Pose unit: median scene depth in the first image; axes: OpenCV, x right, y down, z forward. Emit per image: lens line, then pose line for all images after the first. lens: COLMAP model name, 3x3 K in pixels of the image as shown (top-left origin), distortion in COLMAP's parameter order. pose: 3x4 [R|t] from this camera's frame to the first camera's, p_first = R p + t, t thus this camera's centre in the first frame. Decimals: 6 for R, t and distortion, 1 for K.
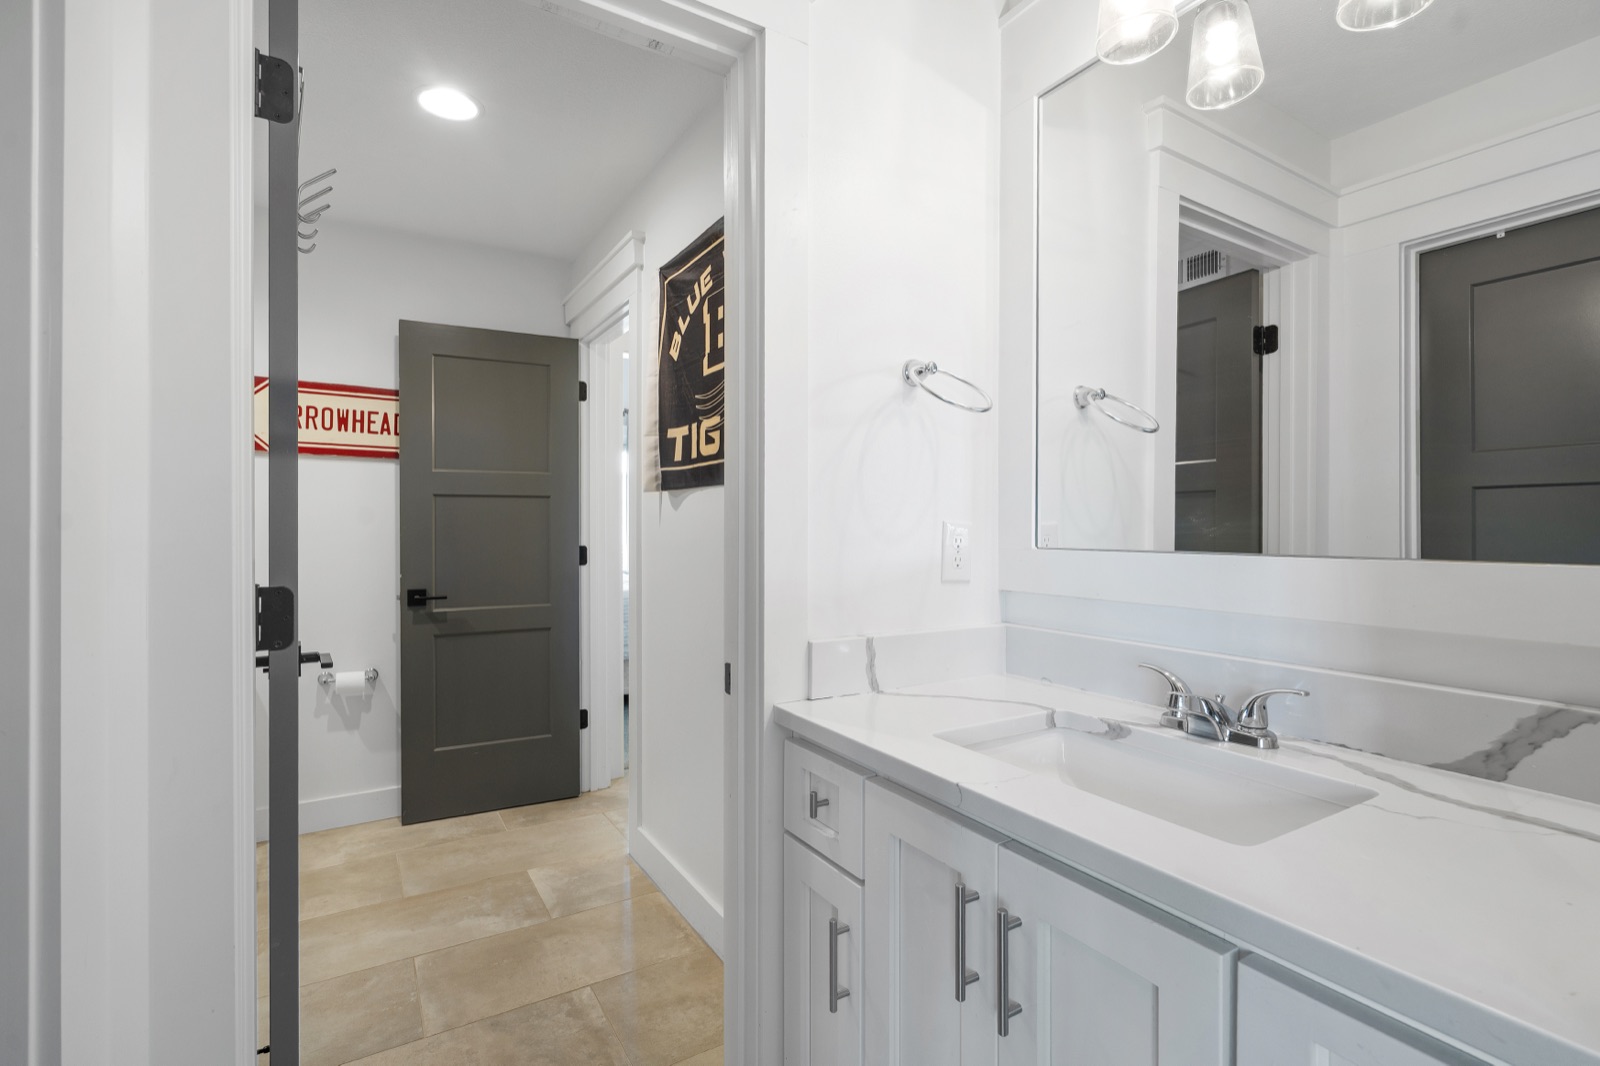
lens RADIAL K [[734.2, 0, 802.5], [0, 734.2, 540.1], [0, 0, 1]] dist [0.001251, 0.000418]
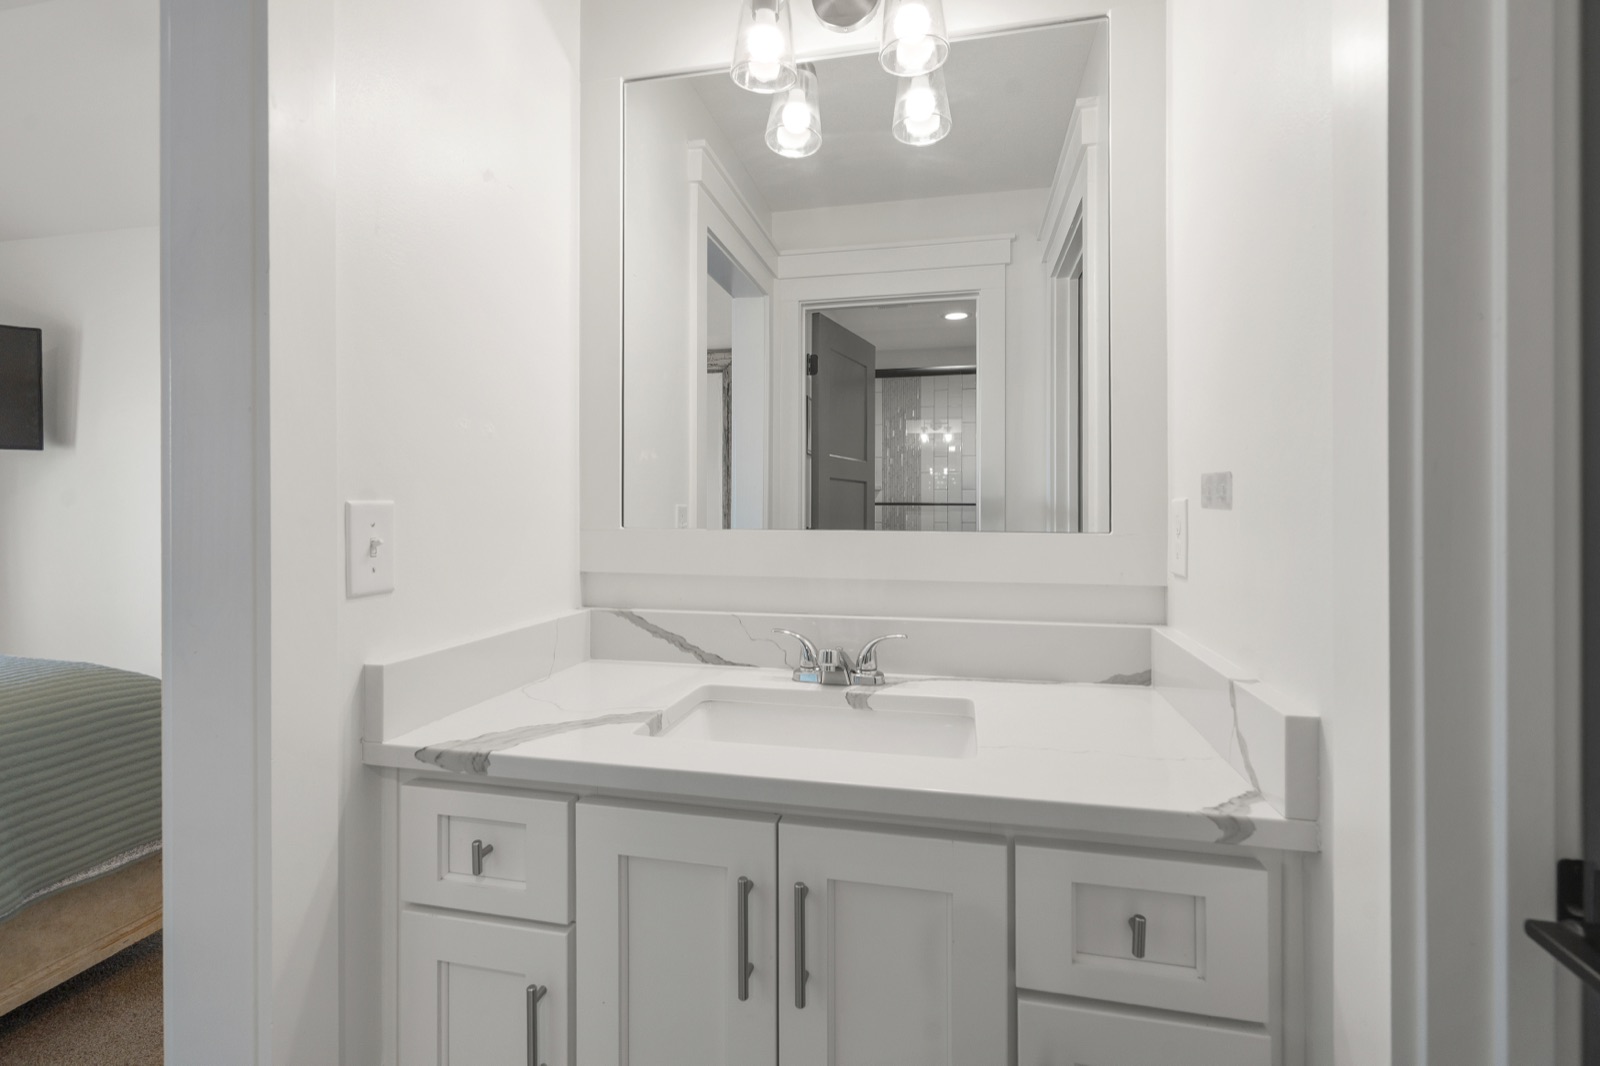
lens RADIAL K [[698.8, 0, 809.4], [0, 698.8, 511.3], [0, 0, 1]] dist [-0.001134, -0.000099]
pose [[0.690597, -0.003956, 0.723229, -0.281946], [0.010442, 0.999935, -0.004501, -0.007410], [-0.723165, 0.010660, 0.690593, 0.212672]]
